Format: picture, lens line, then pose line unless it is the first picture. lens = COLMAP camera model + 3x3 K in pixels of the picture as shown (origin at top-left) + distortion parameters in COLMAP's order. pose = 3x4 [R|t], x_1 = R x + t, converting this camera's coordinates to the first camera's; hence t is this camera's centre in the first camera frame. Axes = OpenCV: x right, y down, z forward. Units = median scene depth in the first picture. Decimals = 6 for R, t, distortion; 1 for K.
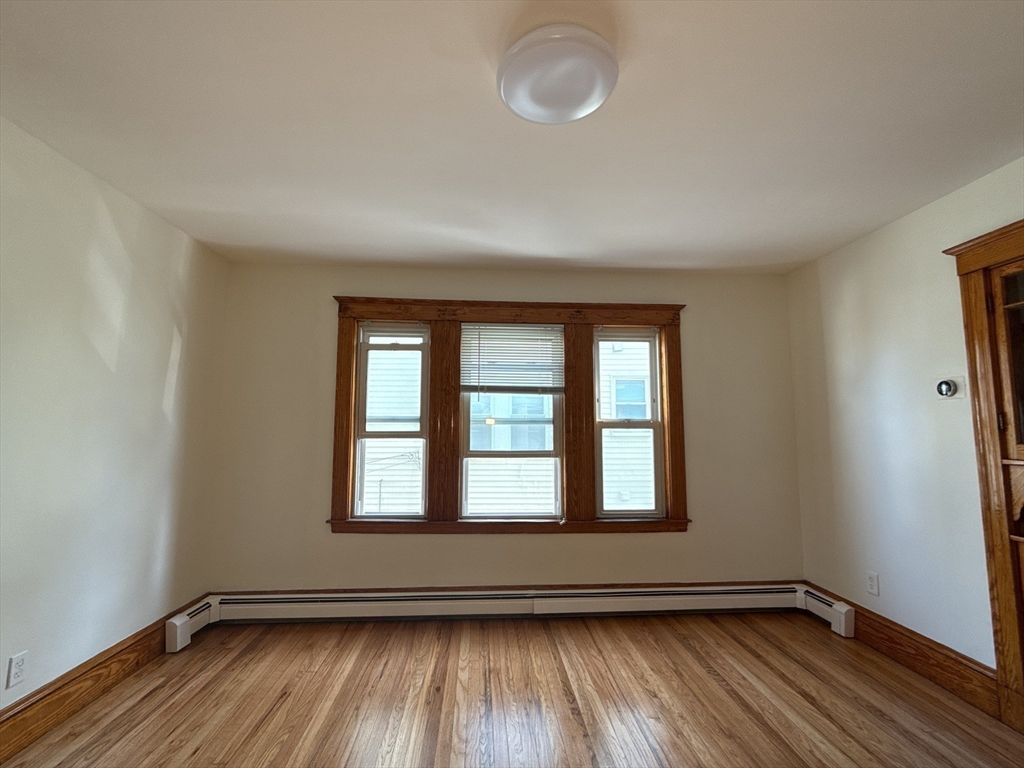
lens RADIAL K [[443.7, 0, 508.8], [0, 443.7, 393.4], [0, 0, 1]] dist [0.002279, 0.000448]
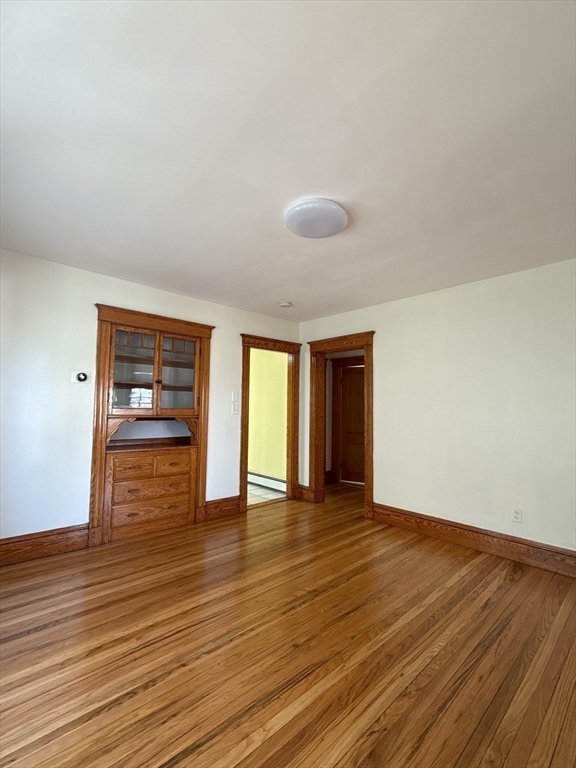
lens RADIAL K [[347.8, 0, 288.0], [0, 347.8, 384.0], [0, 0, 1]] dist [0.000222, 0.000339]
pose [[-0.634356, 0.042145, 0.771892, -0.634818], [-0.088664, 0.987957, -0.126807, 0.122244], [-0.767940, -0.148879, -0.622979, 1.277551]]
